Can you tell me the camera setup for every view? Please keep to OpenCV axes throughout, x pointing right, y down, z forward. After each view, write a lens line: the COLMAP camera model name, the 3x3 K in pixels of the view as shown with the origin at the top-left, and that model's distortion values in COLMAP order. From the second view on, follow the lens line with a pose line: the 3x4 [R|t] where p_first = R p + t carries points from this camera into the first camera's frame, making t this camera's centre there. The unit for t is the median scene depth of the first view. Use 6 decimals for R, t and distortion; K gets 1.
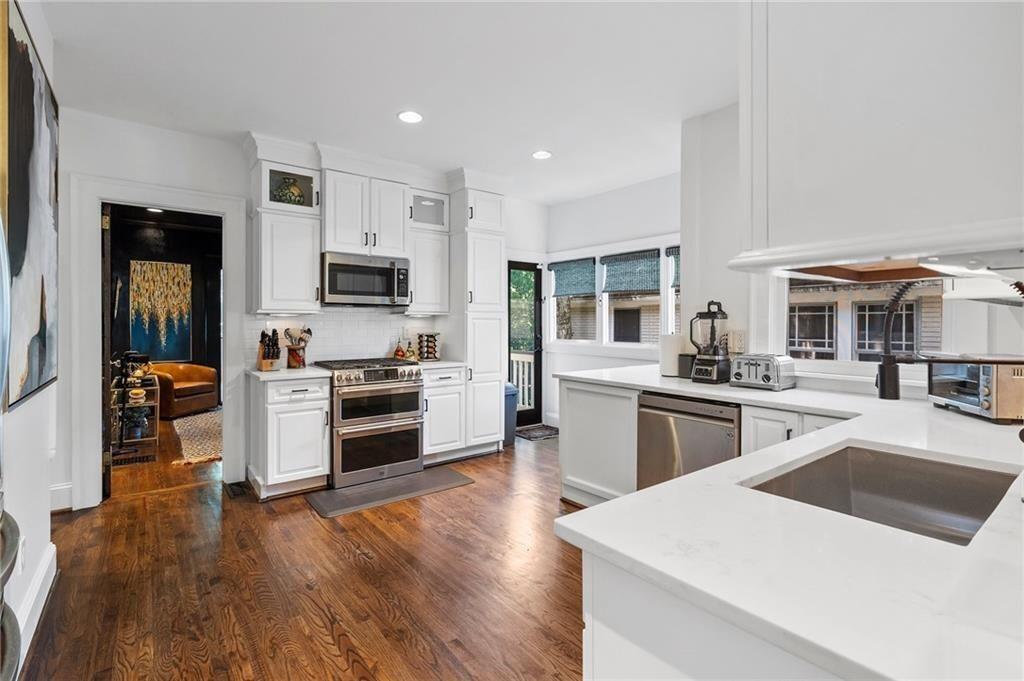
lens RADIAL K [[478.6, 0, 512.3], [0, 478.6, 319.2], [0, 0, 1]] dist [0.000142, 0.000147]
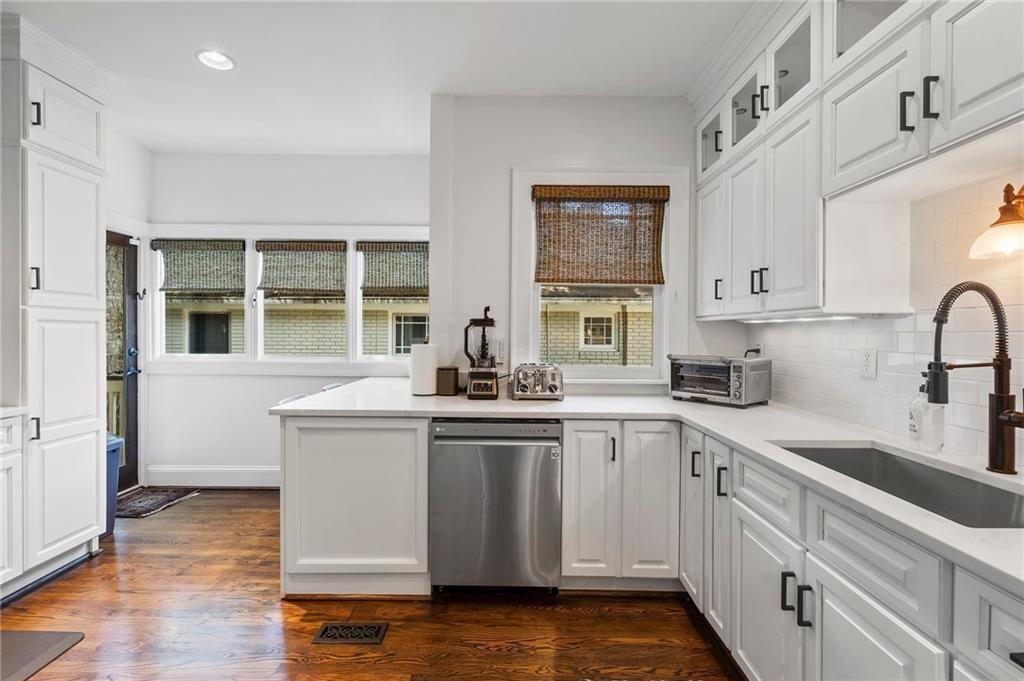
lens RADIAL K [[470.3, 0, 509.8], [0, 470.3, 335.3], [0, 0, 1]] dist [-0.001042, -0.000277]
pose [[0.619935, -0.002180, 0.784650, -0.167226], [-0.011526, 0.999863, 0.011884, 0.003133], [-0.784569, -0.016412, 0.619825, 0.288078]]
